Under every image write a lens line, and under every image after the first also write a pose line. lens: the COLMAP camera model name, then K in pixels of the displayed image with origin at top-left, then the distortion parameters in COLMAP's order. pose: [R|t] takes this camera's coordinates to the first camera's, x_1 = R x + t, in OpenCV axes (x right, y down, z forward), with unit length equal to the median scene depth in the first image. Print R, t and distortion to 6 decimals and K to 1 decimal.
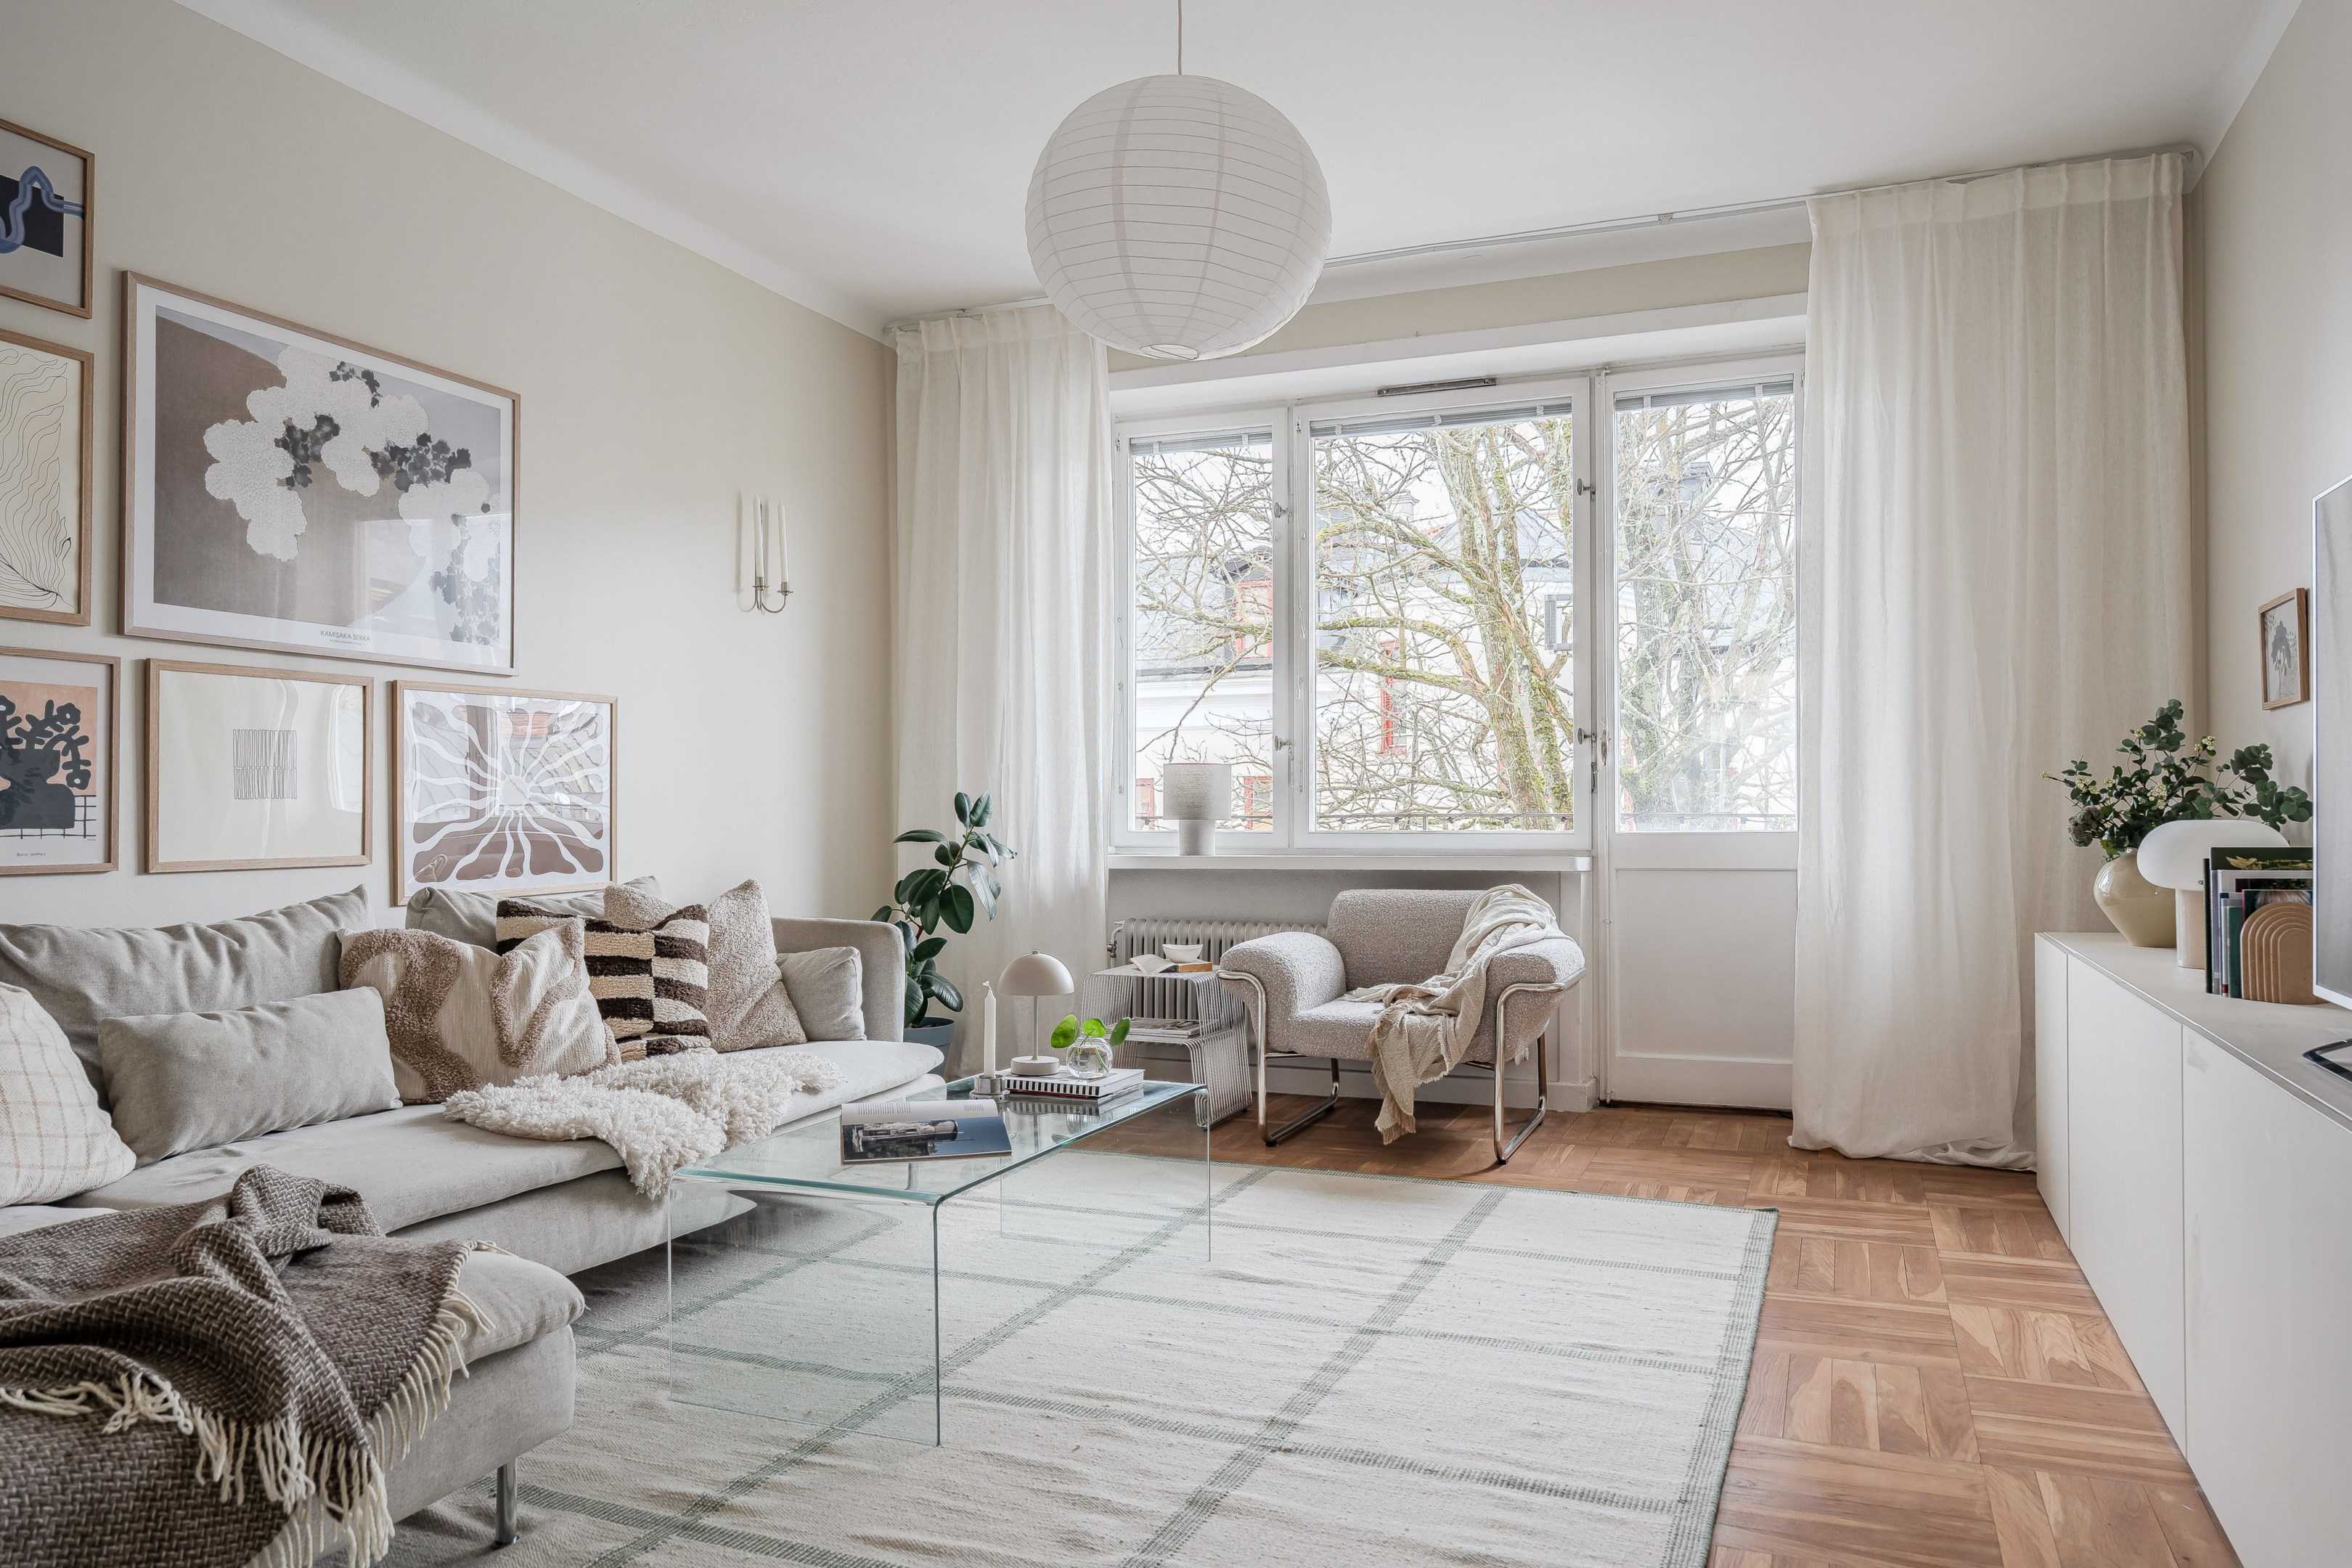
lens RADIAL K [[1659.3, 0, 1137.8], [0, 1659.3, 810.0], [0, 0, 1]] dist [-0.020423, 0.004257]
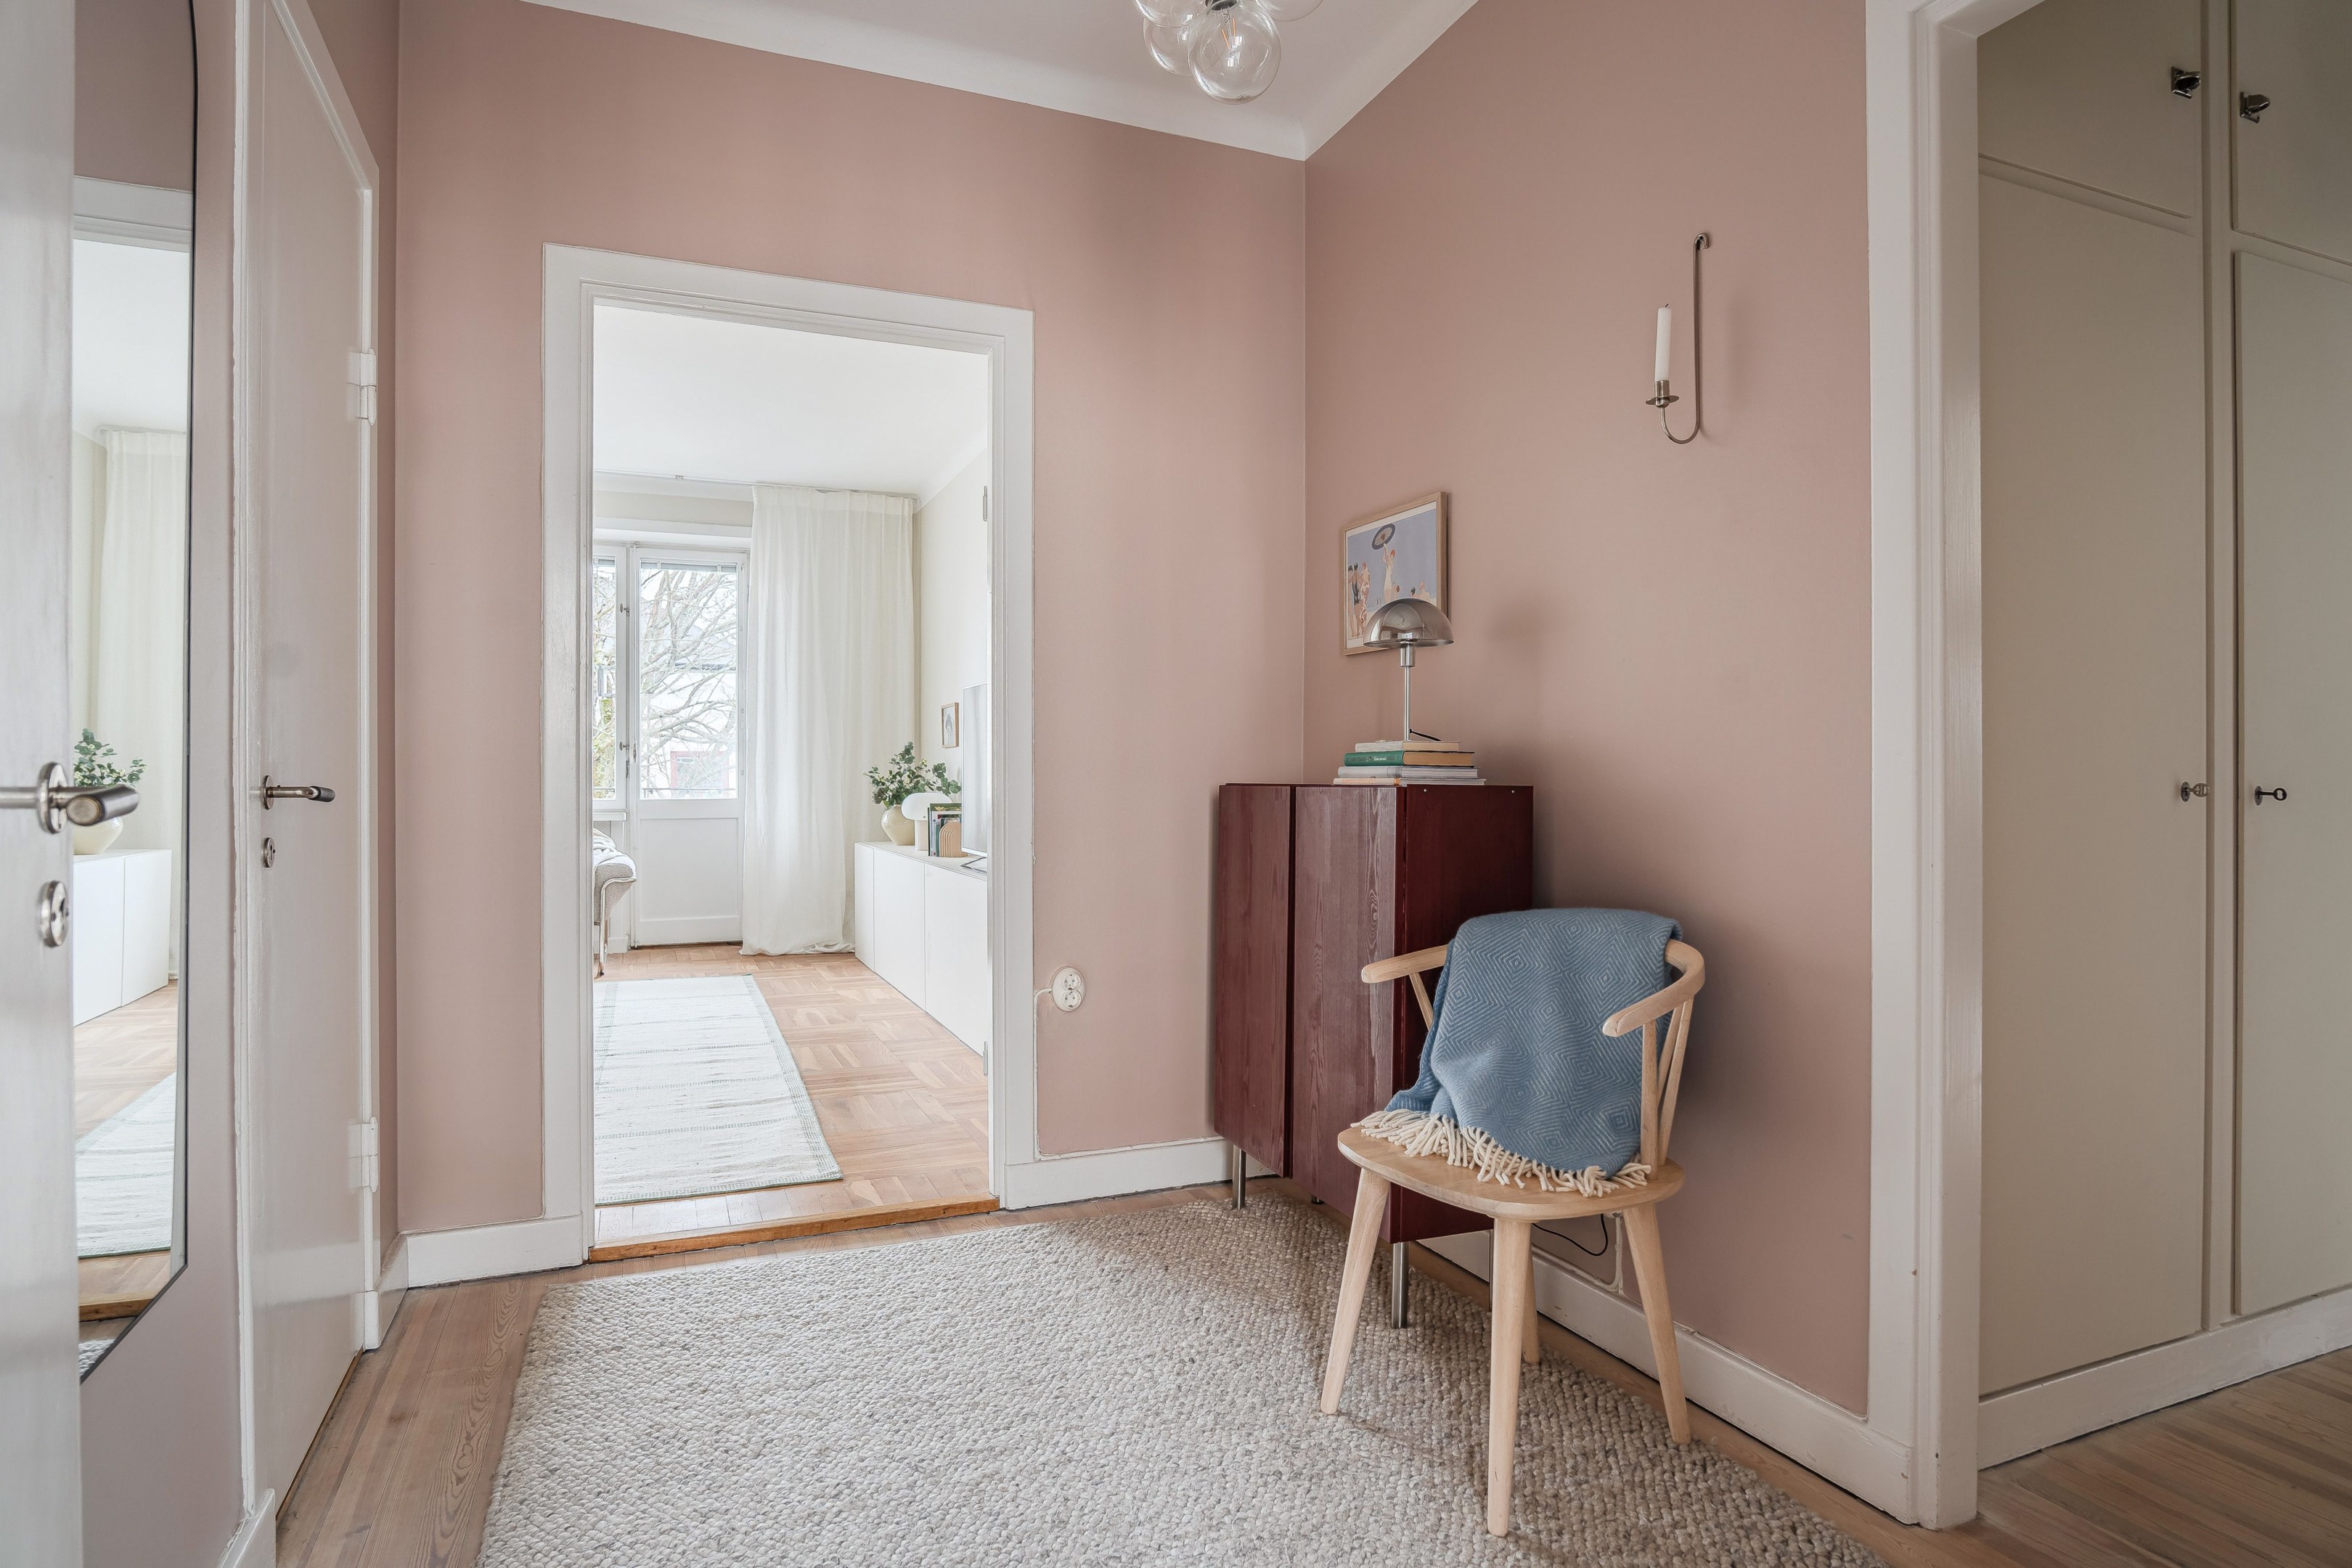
lens RADIAL K [[1282.5, 0, 1195.6], [0, 1282.5, 788.6], [0, 0, 1]] dist [-0.022762, 0.000608]
pose [[0.690375, 0.000211, 0.723452, -0.438838], [-0.004732, 0.999980, 0.004224, -0.009827], [-0.723436, -0.006340, 0.690362, -0.594206]]
